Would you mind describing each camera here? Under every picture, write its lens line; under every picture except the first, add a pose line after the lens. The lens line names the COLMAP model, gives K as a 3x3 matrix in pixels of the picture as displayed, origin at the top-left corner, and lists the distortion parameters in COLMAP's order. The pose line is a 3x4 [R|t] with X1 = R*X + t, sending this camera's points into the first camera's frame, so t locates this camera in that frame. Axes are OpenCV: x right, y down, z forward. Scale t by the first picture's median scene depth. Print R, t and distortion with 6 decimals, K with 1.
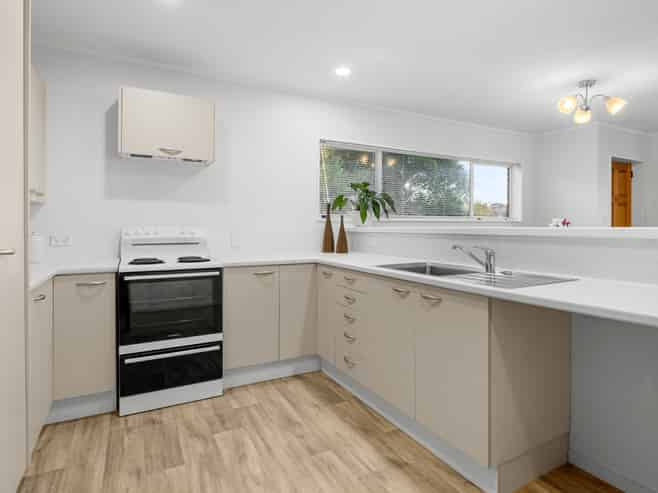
lens RADIAL K [[365.4, 0, 331.7], [0, 365.4, 228.5], [0, 0, 1]] dist [-0.001404, -0.000277]
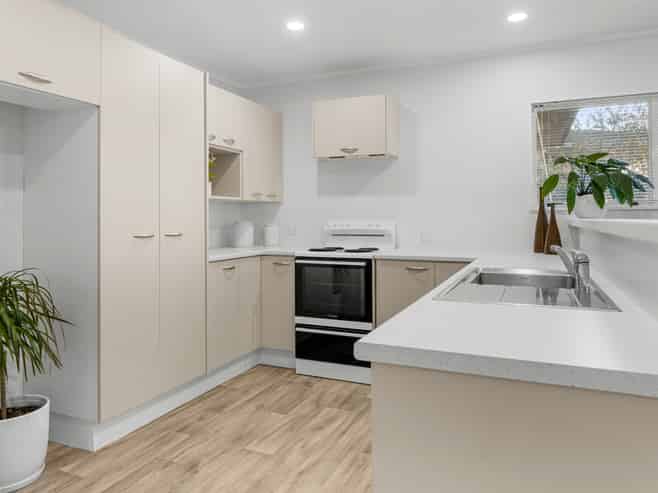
lens RADIAL K [[442.5, 0, 328.0], [0, 442.5, 215.0], [0, 0, 1]] dist [-0.001836, -0.001763]
pose [[0.629653, -0.010553, -0.776805, 0.599275], [0.001627, 0.999923, -0.012265, -0.001735], [0.776875, 0.006459, 0.629622, 0.126054]]
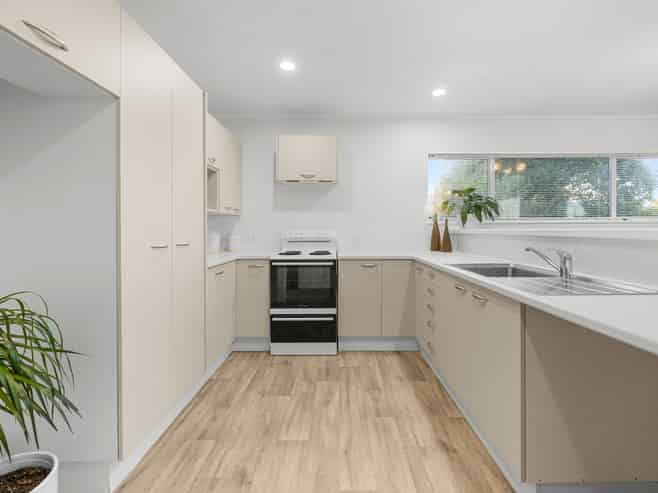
lens RADIAL K [[290.9, 0, 338.7], [0, 290.9, 230.0], [0, 0, 1]] dist [0.001335, 0.000227]
pose [[0.884106, -0.002184, -0.467282, 0.211321], [0.001400, 0.999997, -0.002024, 0.000311], [0.467285, 0.001135, 0.884106, 0.060169]]
